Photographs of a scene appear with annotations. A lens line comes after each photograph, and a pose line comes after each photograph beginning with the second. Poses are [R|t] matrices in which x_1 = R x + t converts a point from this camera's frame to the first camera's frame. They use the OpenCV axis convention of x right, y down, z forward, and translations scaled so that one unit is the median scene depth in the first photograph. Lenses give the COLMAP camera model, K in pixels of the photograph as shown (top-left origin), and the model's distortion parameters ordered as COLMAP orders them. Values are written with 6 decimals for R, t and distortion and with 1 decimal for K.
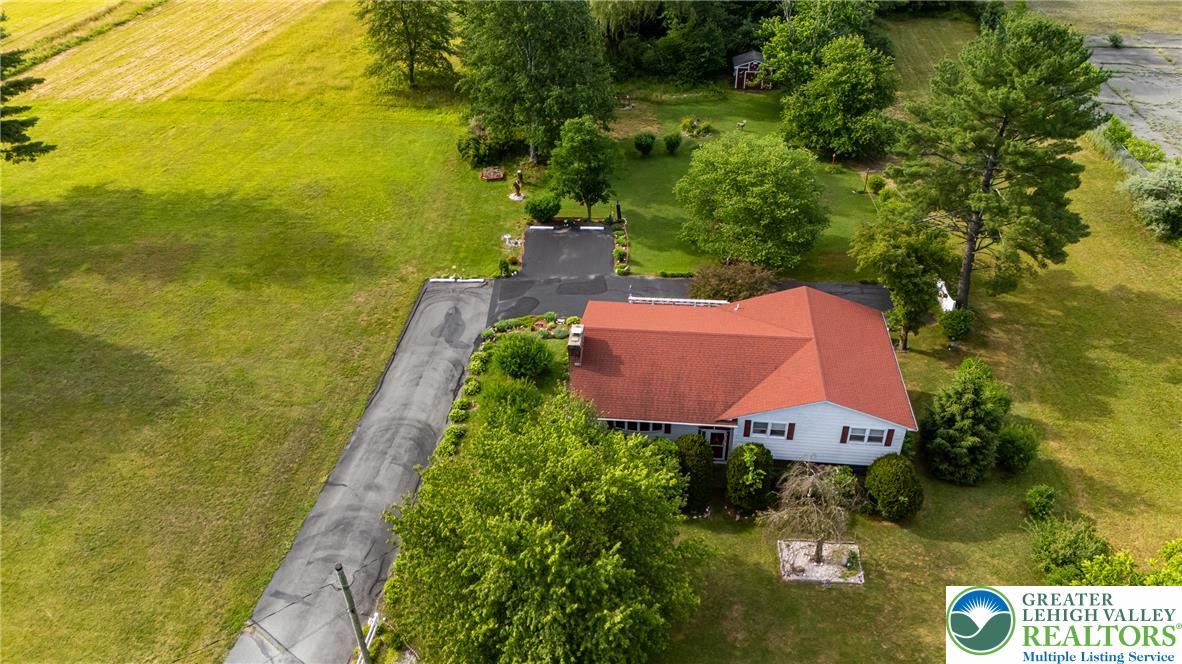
lens RADIAL K [[863.6, 0, 590.7], [0, 863.6, 331.2], [0, 0, 1]] dist [0.090363, -0.090725]
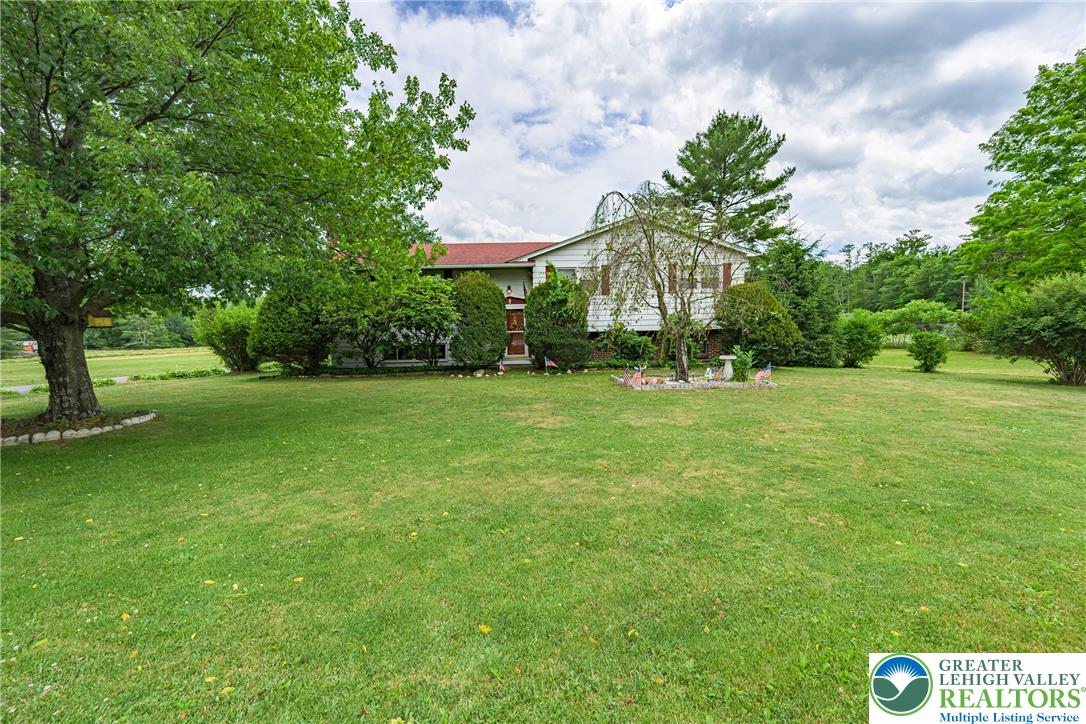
lens RADIAL K [[431.2, 0, 543.5], [0, 431.2, 363.7], [0, 0, 1]] dist [-0.003342, 0.000395]
pose [[0.990926, -0.021612, 0.132659, 0.123298], [0.086473, 0.858110, -0.506133, 0.362905], [-0.102898, 0.513011, 0.852192, 0.713253]]
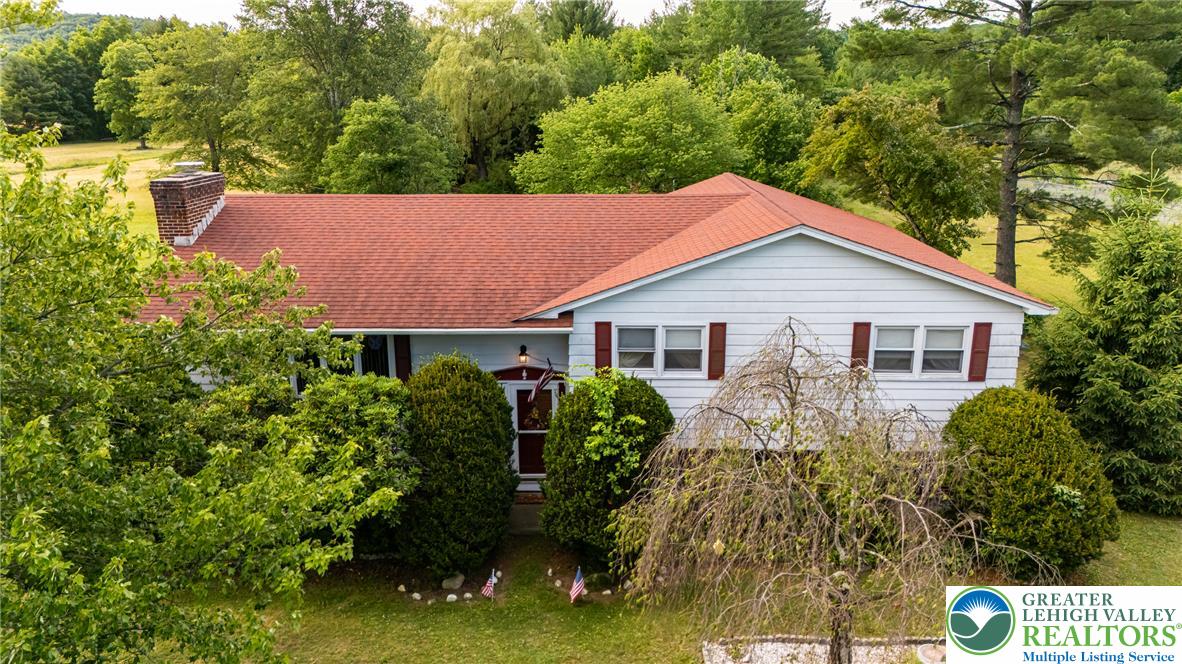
lens RADIAL K [[869.0, 0, 578.5], [0, 869.0, 329.3], [0, 0, 1]] dist [0.099036, -0.087779]
pose [[0.998049, -0.015127, 0.060577, 0.146895], [0.035257, 0.937263, -0.346837, 0.232464], [-0.051530, 0.348296, 0.935967, 0.642359]]
